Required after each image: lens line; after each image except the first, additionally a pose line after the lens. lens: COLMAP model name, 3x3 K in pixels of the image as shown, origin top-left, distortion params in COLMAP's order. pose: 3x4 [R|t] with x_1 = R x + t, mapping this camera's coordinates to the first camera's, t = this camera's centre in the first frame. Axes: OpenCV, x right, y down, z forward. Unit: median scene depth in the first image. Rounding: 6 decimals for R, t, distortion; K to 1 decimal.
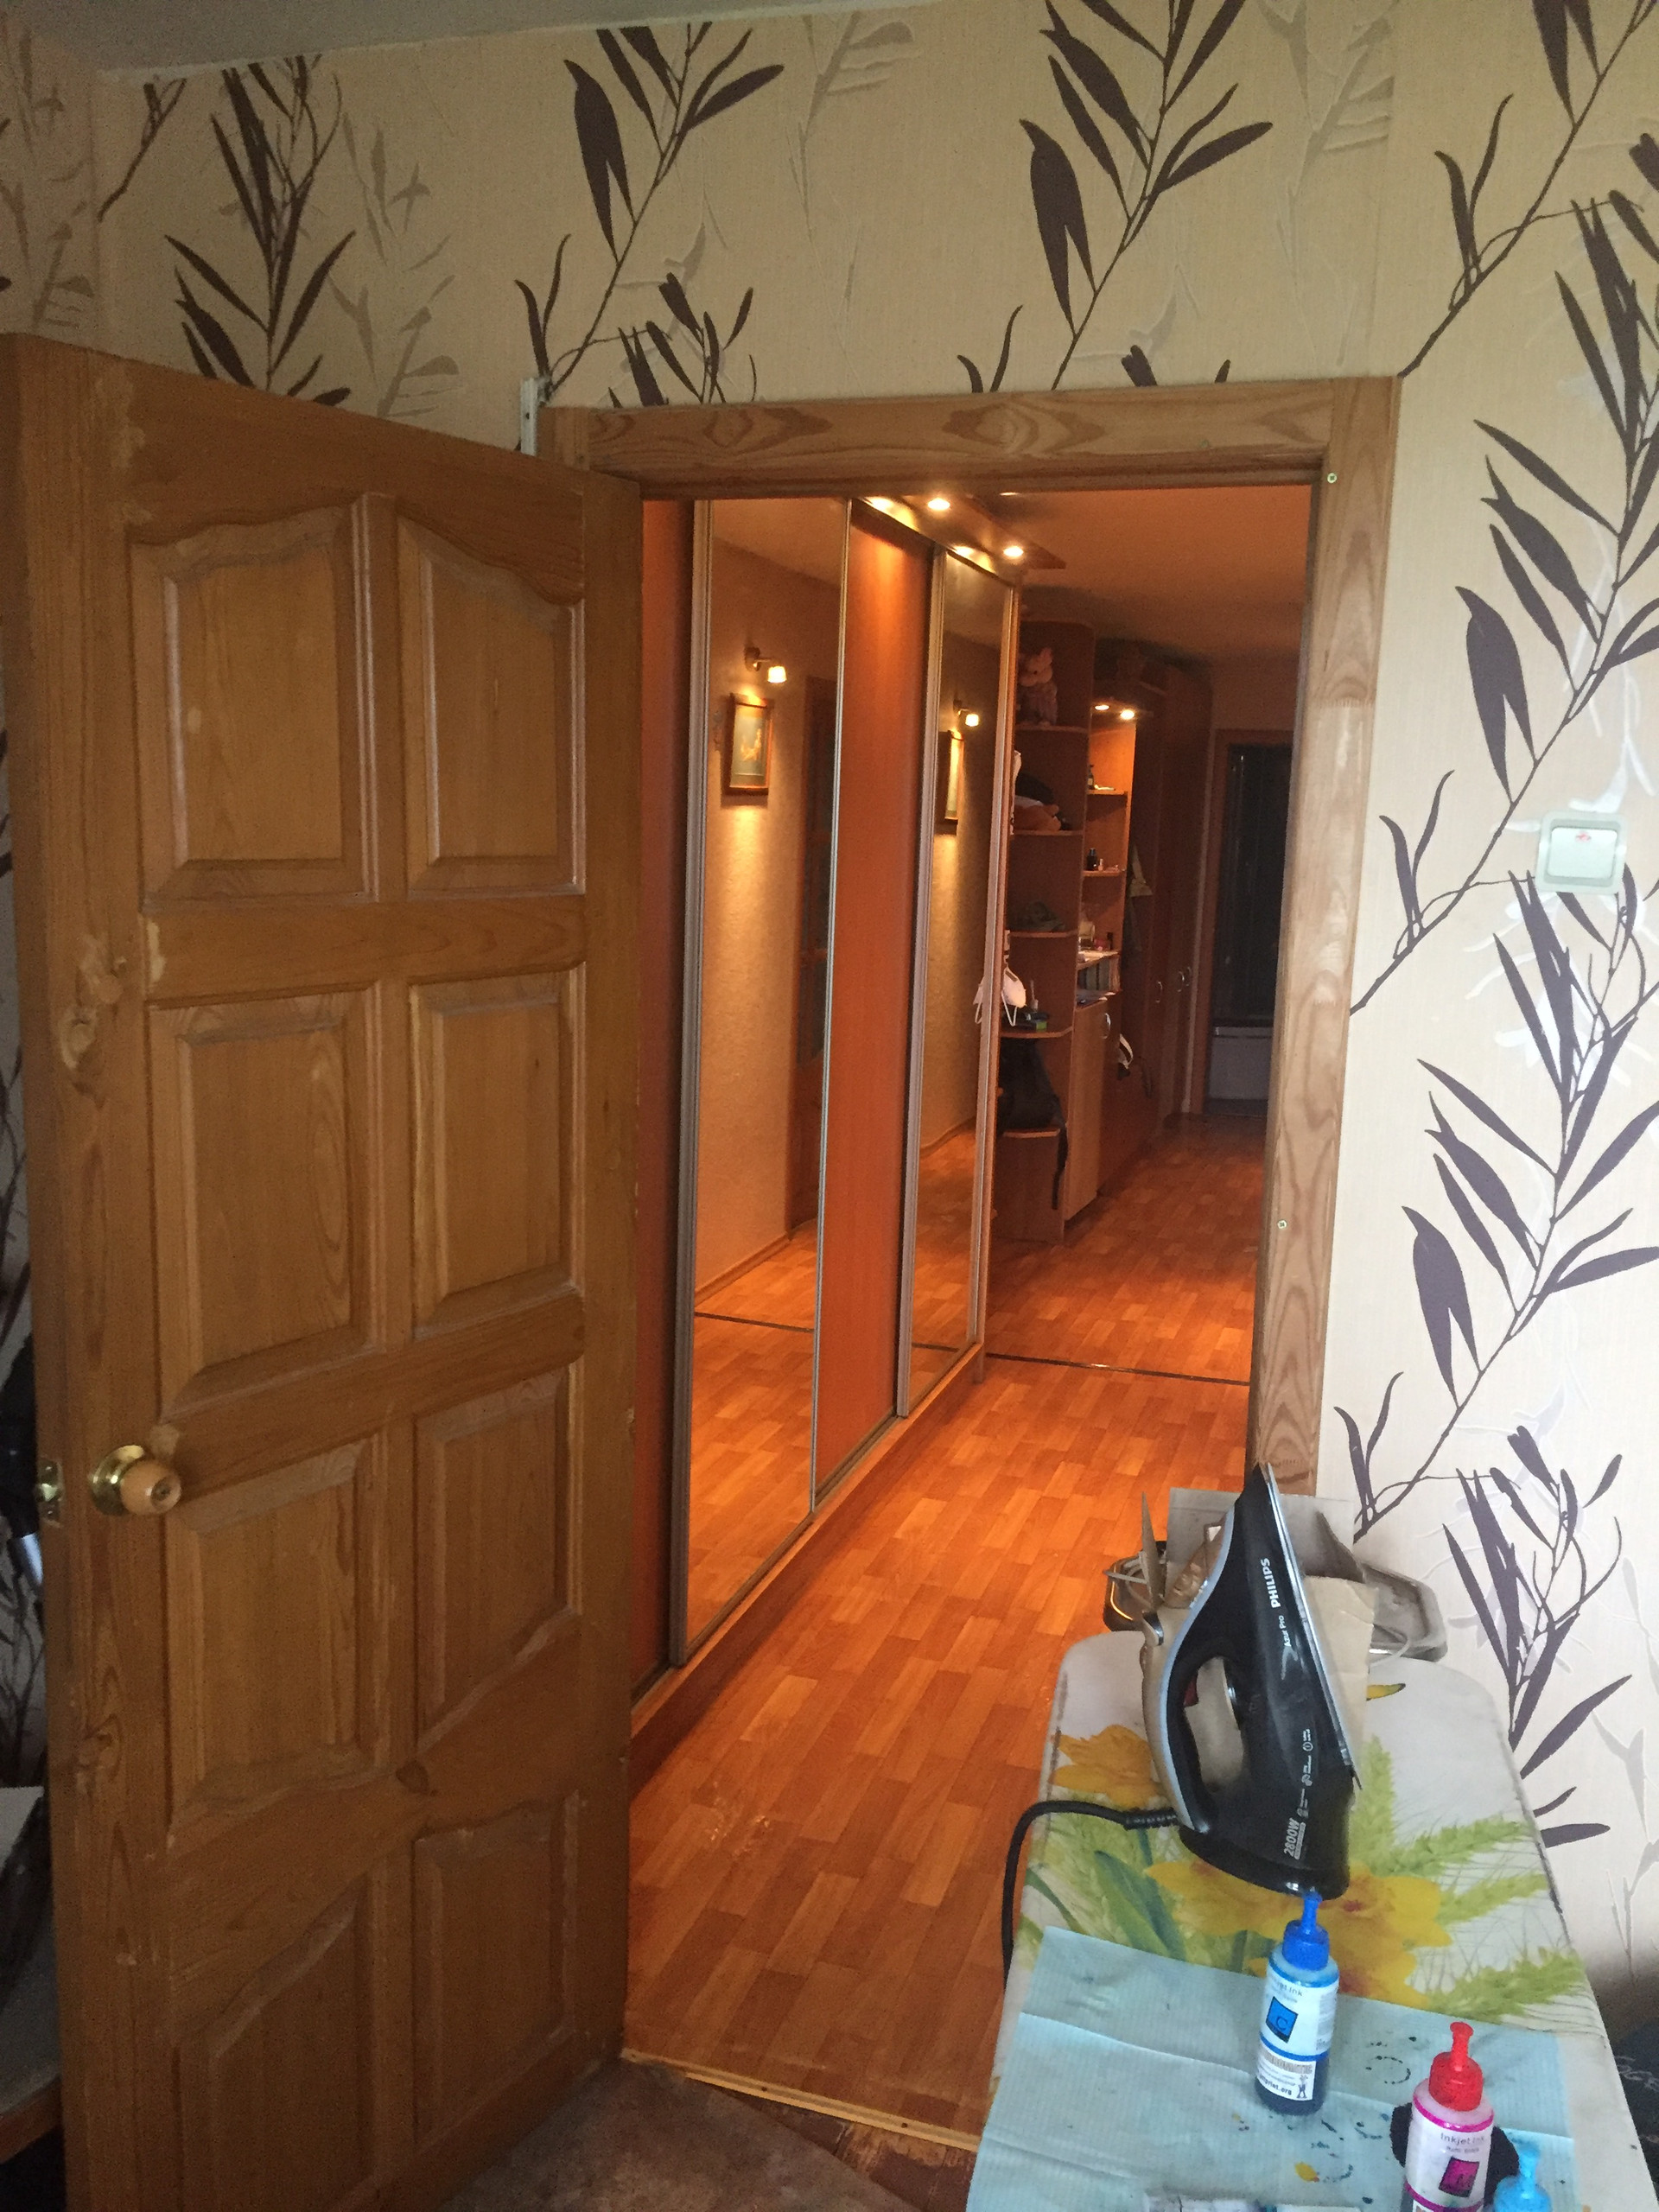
lens RADIAL K [[1903.8, 0, 829.5], [0, 1903.8, 1106.0], [0, 0, 1]] dist [0.085285, -0.123262]
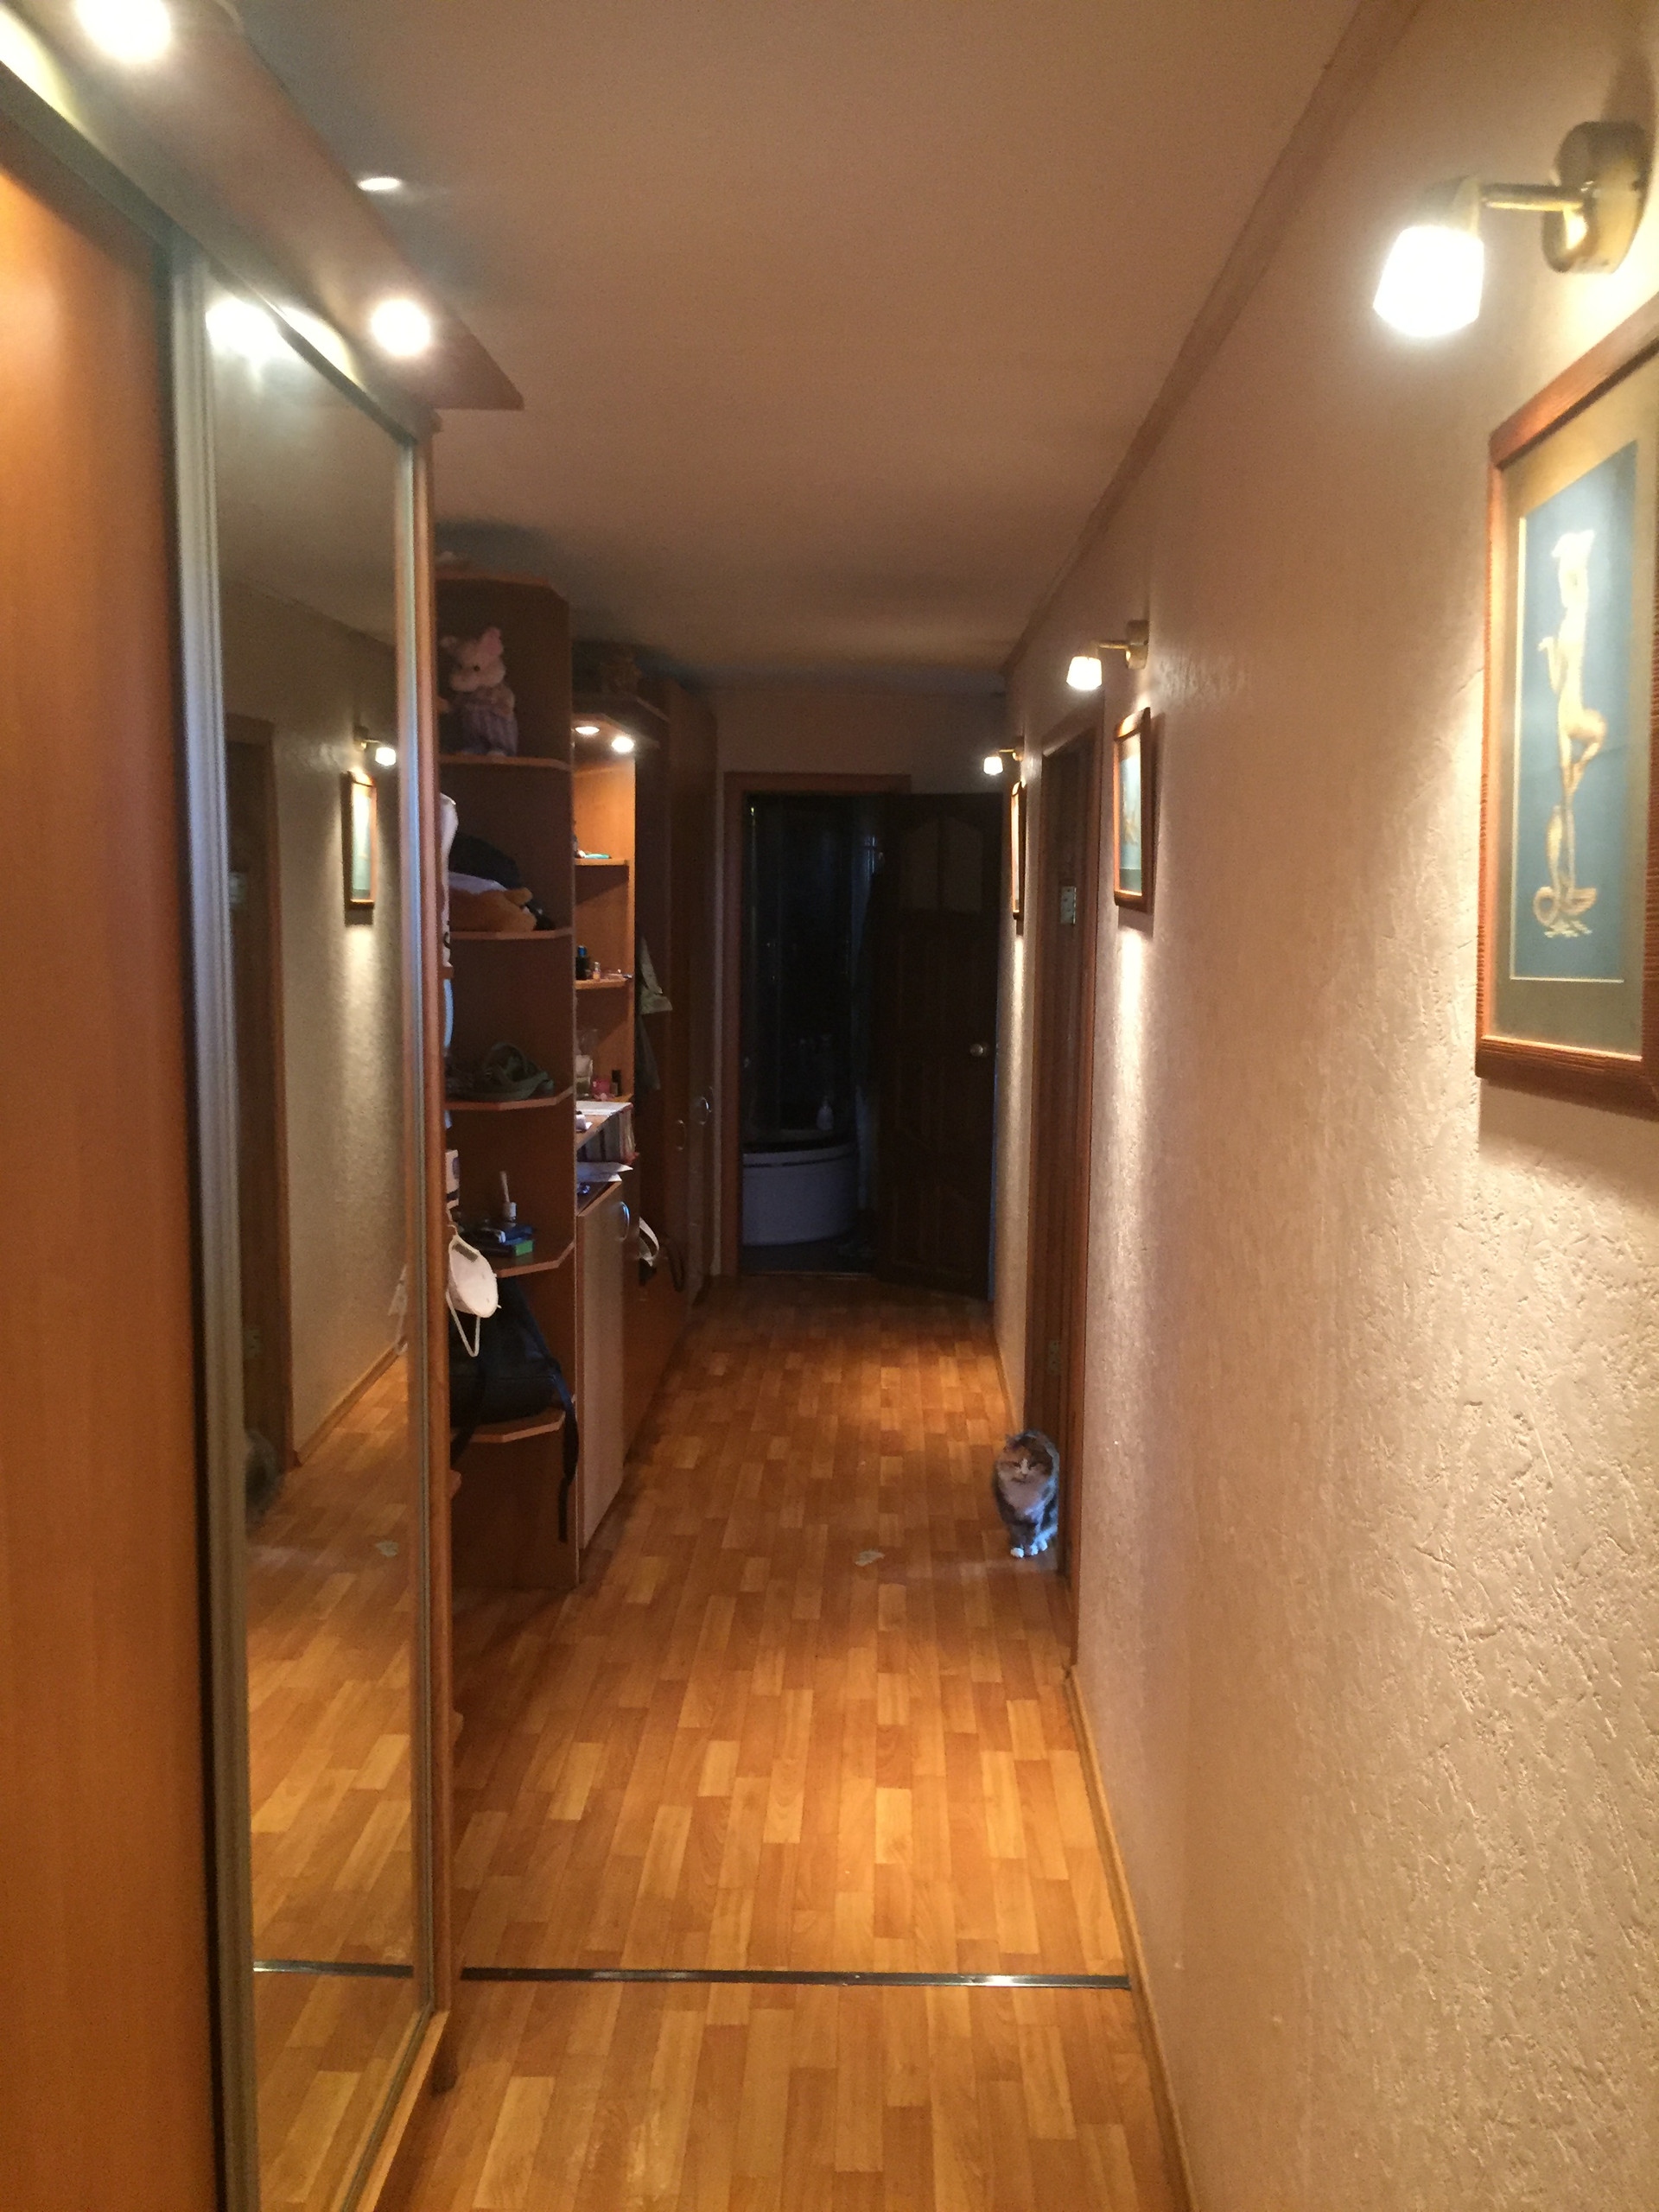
lens RADIAL K [[1903.8, 0, 829.5], [0, 1903.8, 1106.0], [0, 0, 1]] dist [0.085285, -0.123262]
pose [[0.960533, -0.057405, 0.272180, 0.041536], [0.065233, 0.997674, -0.019790, -0.068757], [-0.270411, 0.036764, 0.962043, 0.385892]]
